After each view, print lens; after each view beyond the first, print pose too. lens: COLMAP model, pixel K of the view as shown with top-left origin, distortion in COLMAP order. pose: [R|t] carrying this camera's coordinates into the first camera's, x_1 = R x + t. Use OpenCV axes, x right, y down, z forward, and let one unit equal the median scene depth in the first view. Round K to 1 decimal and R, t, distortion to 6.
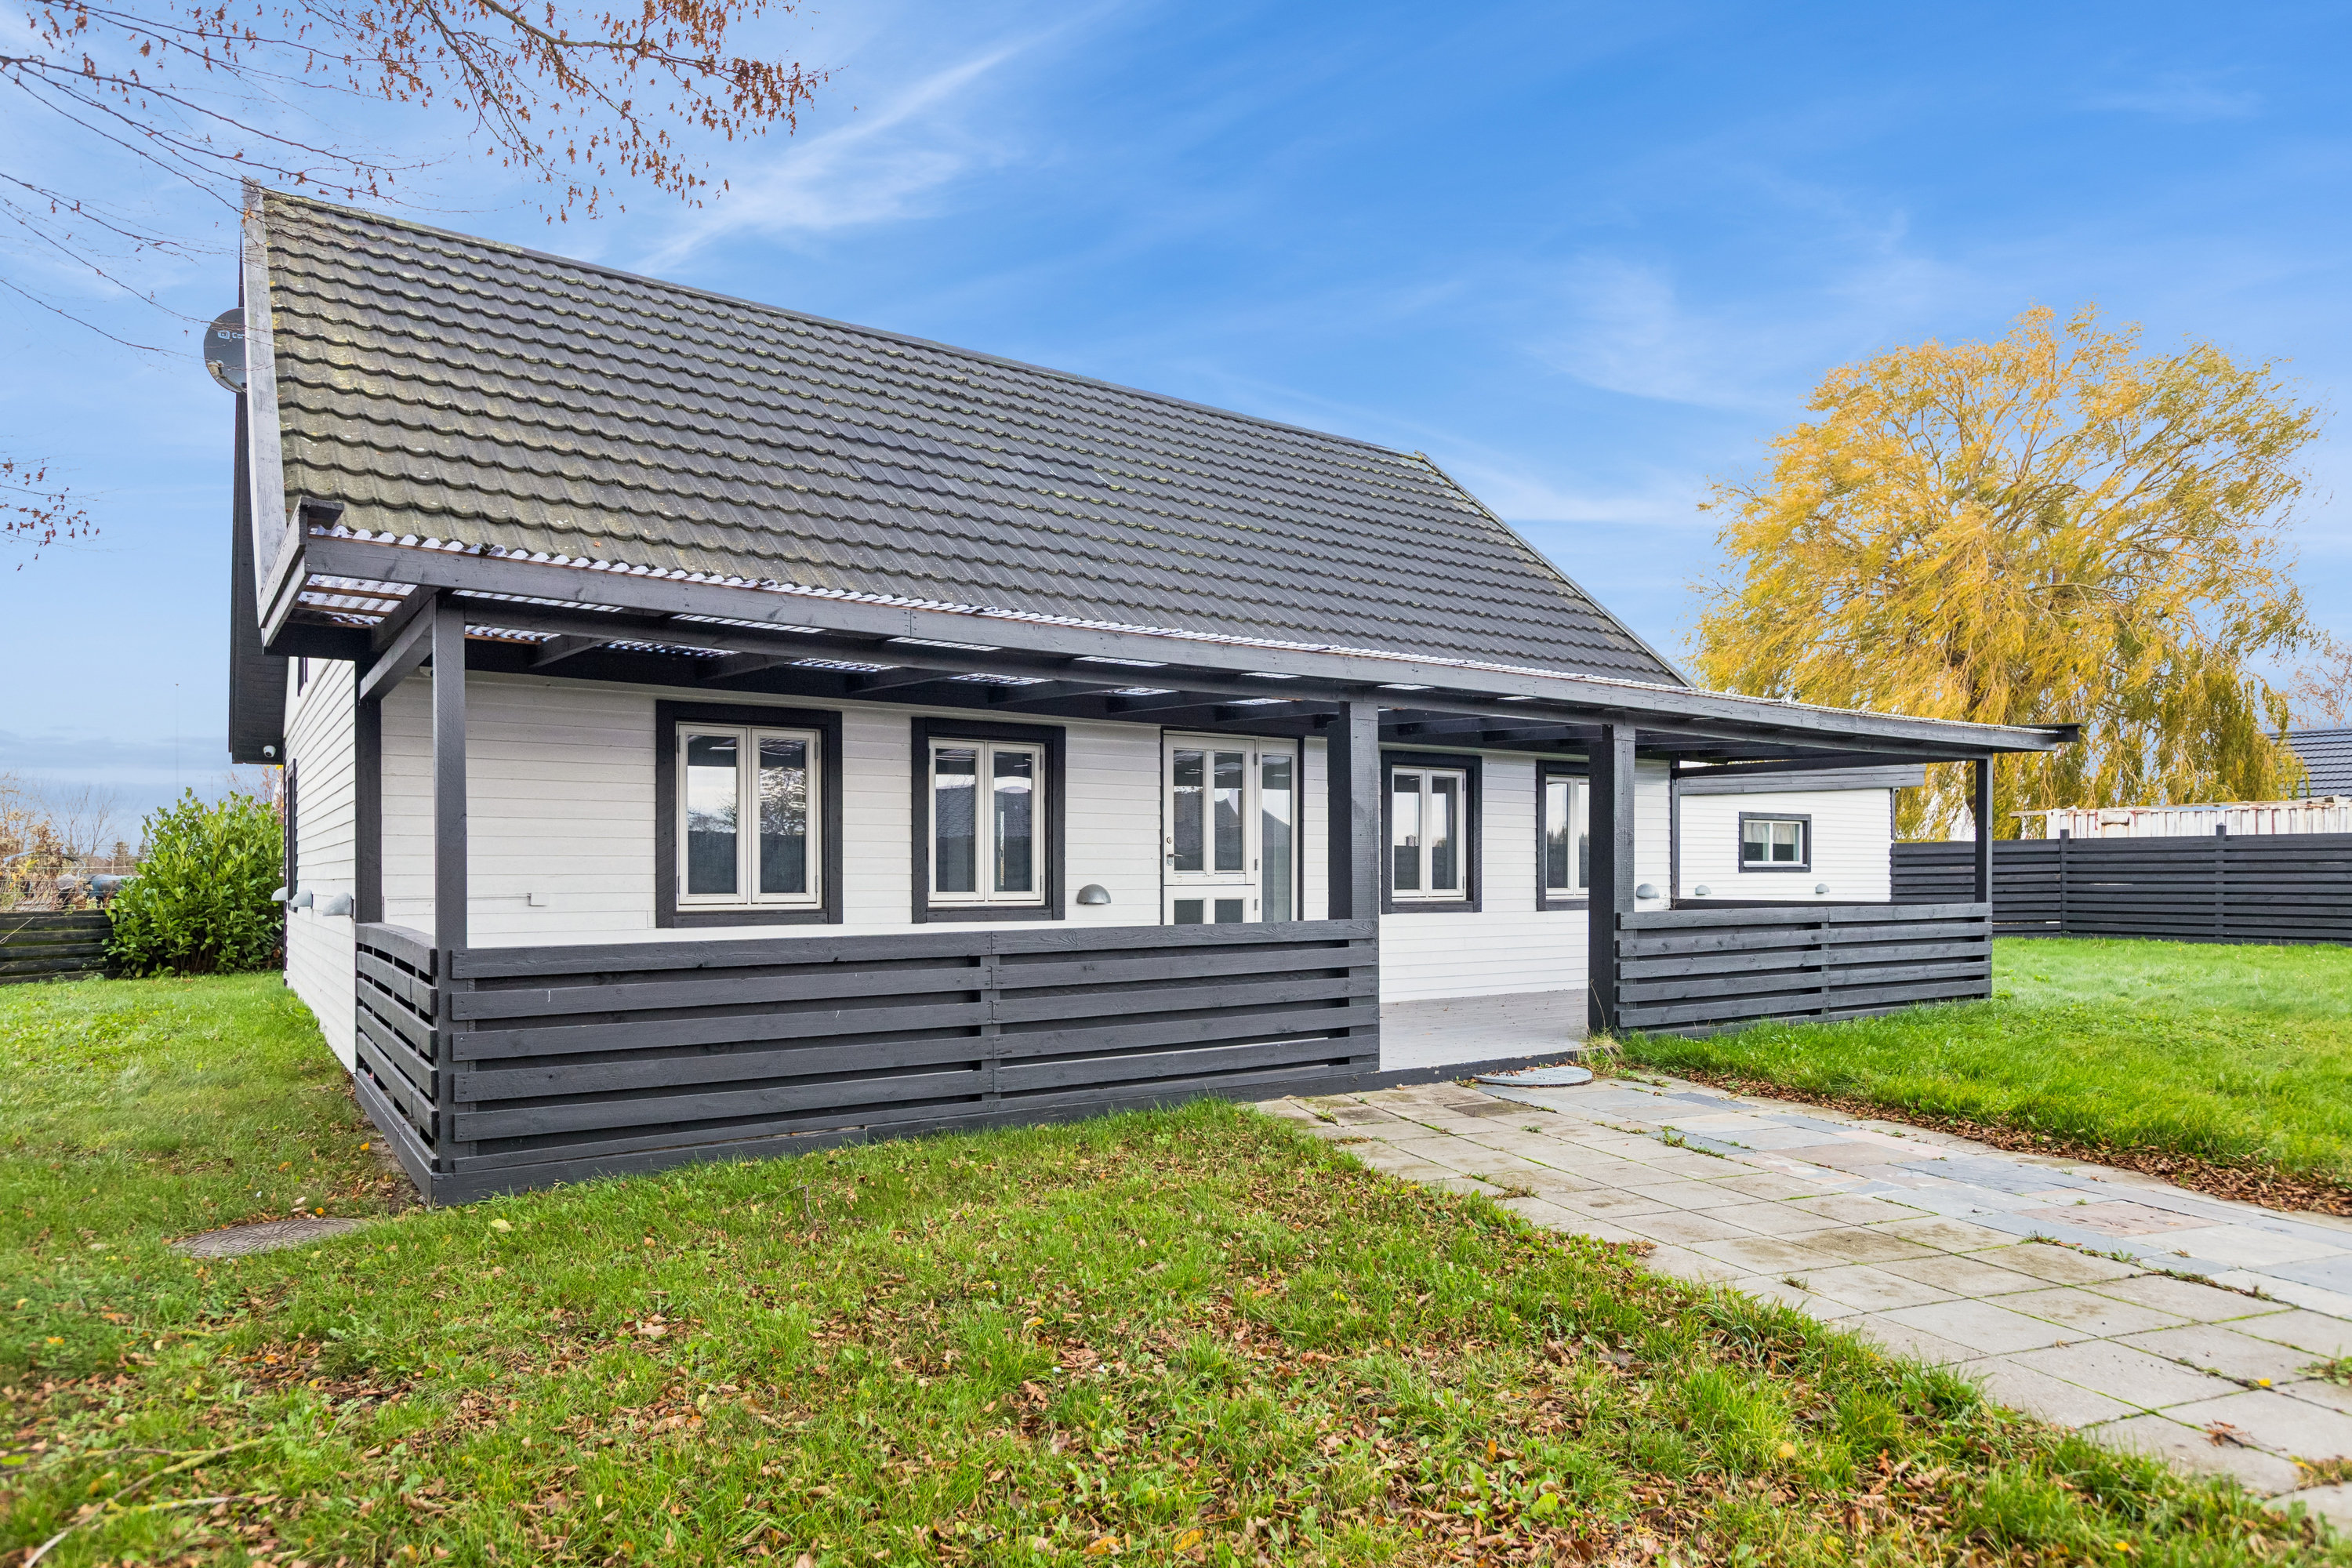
lens RADIAL K [[1415.5, 0, 1190.4], [0, 1415.5, 893.6], [0, 0, 1]] dist [-0.005991, -0.003354]
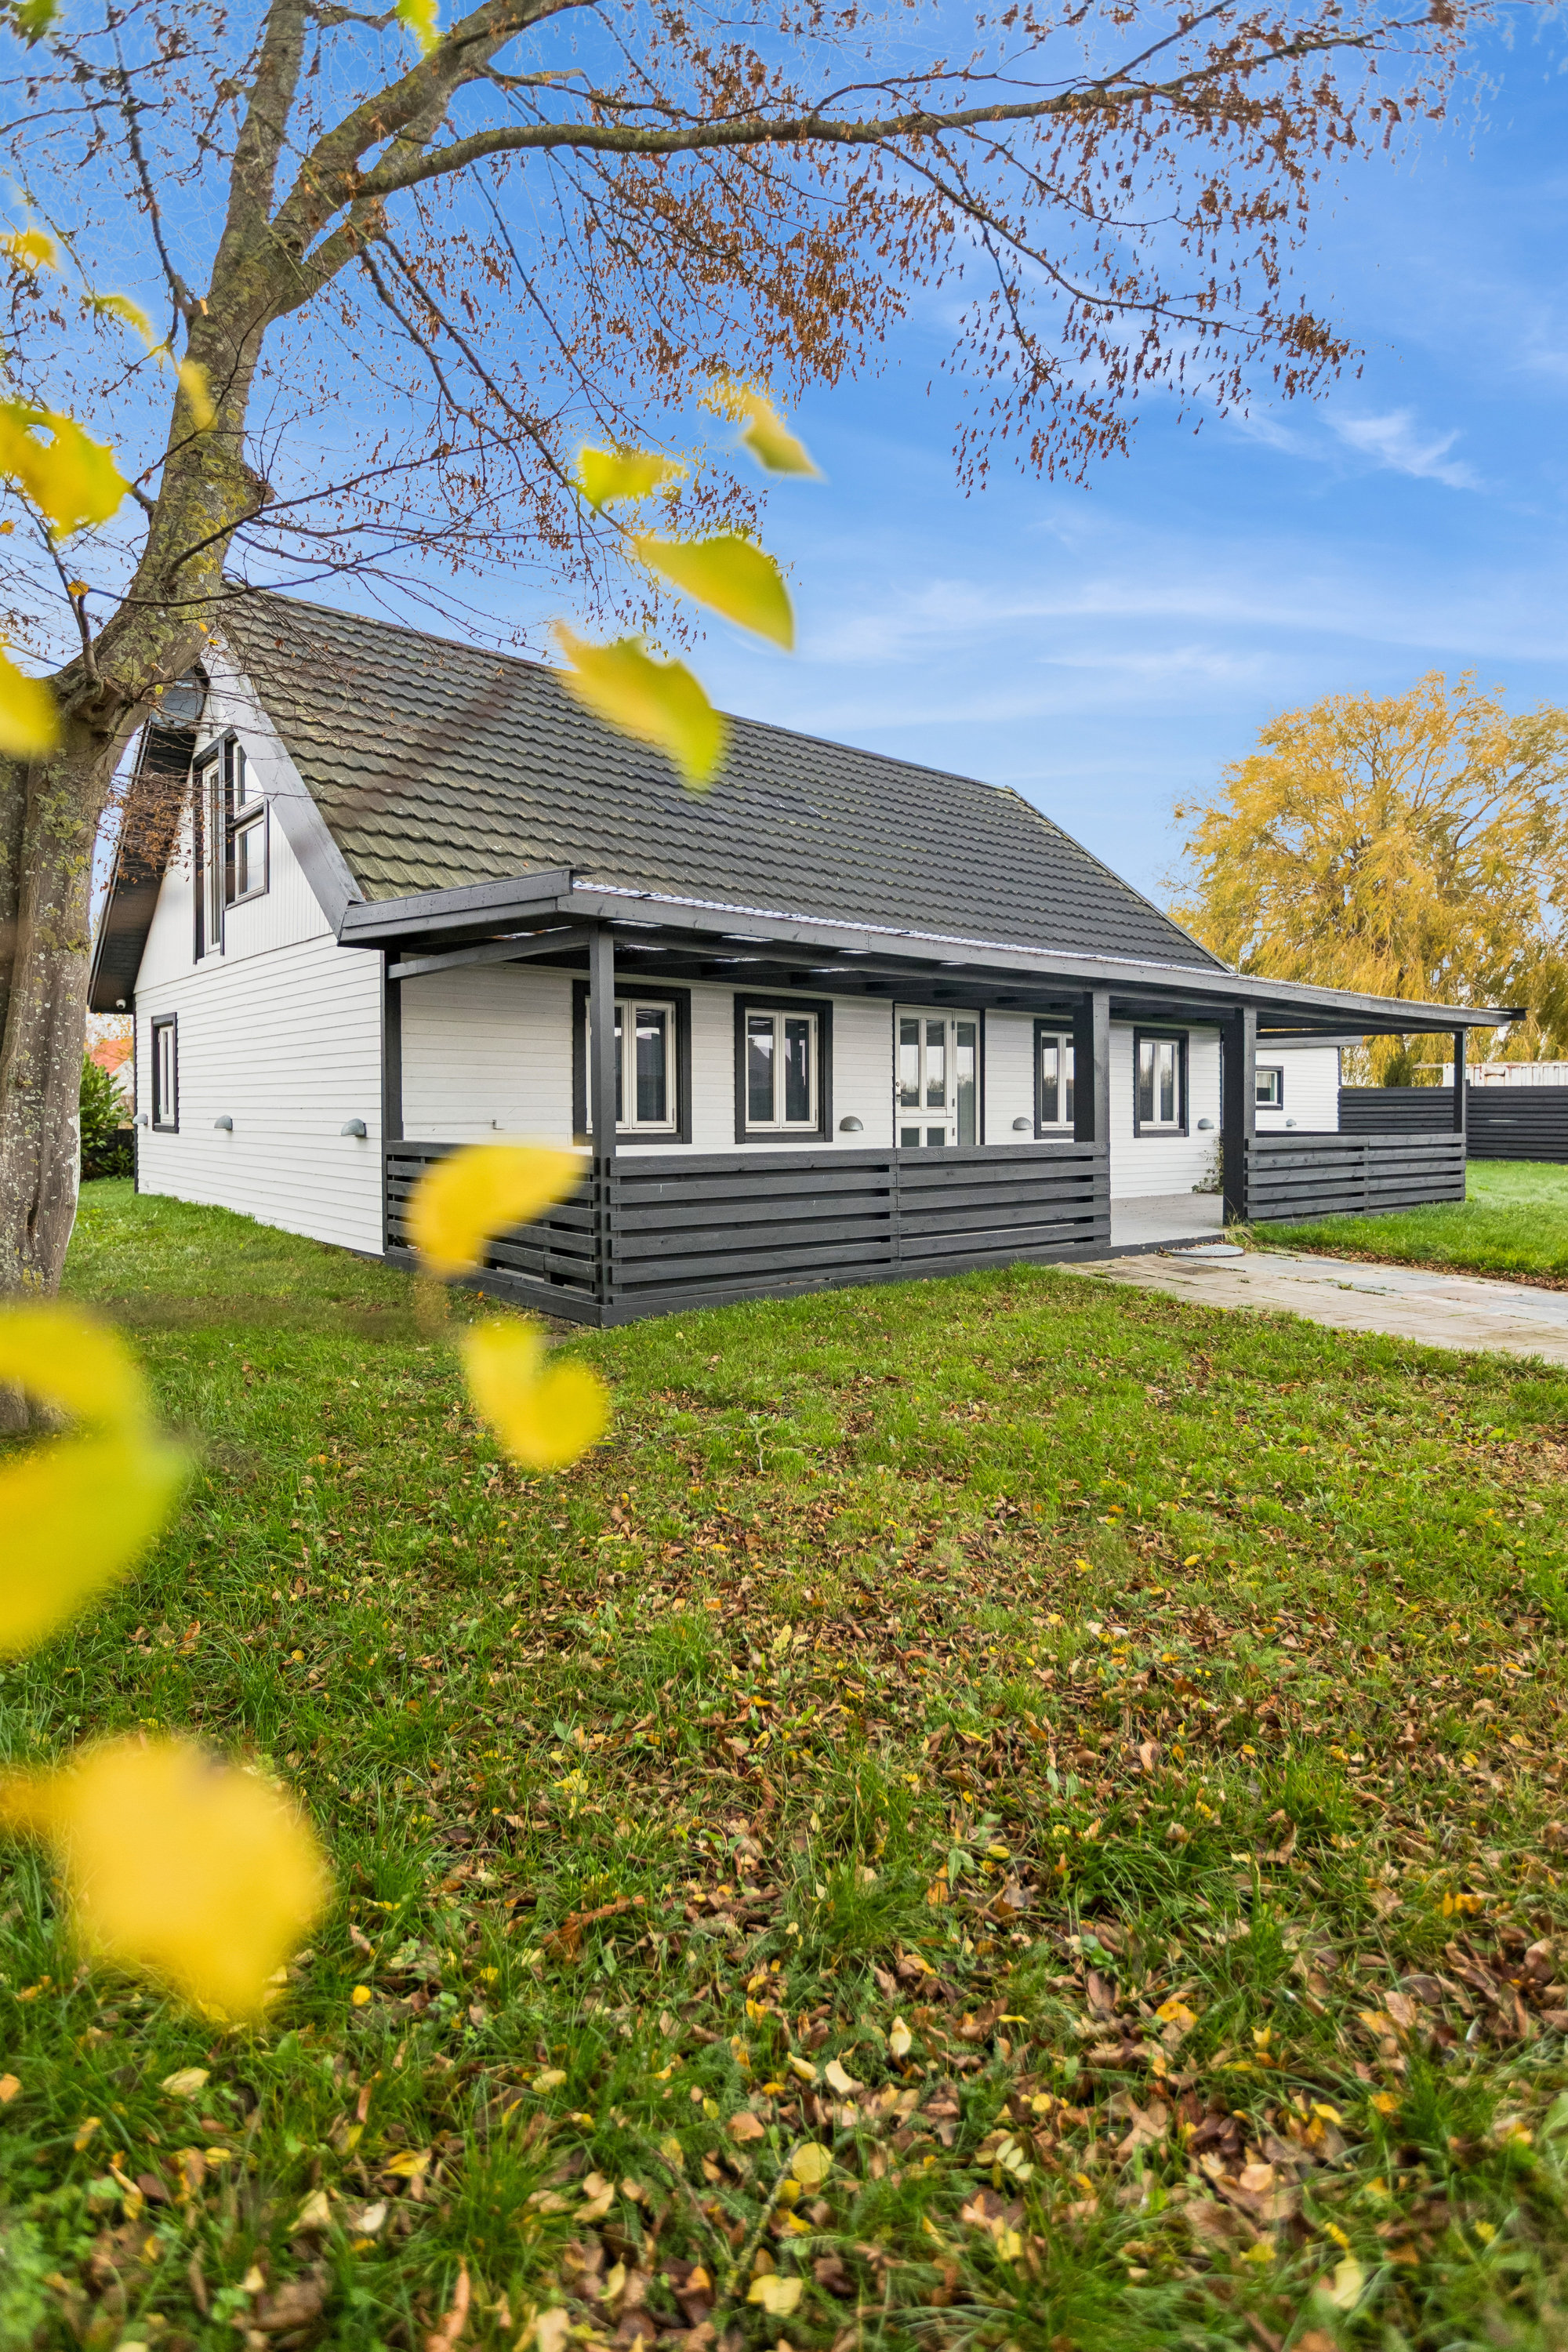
lens RADIAL K [[1195.7, 0, 810.6], [0, 1195.7, 1115.8], [0, 0, 1]] dist [0.005361, 0.001062]
pose [[0.995957, 0.006317, 0.089605, -0.214004], [-0.005642, 0.999954, -0.007779, 0.002049], [-0.089650, 0.007242, 0.995947, -0.146904]]
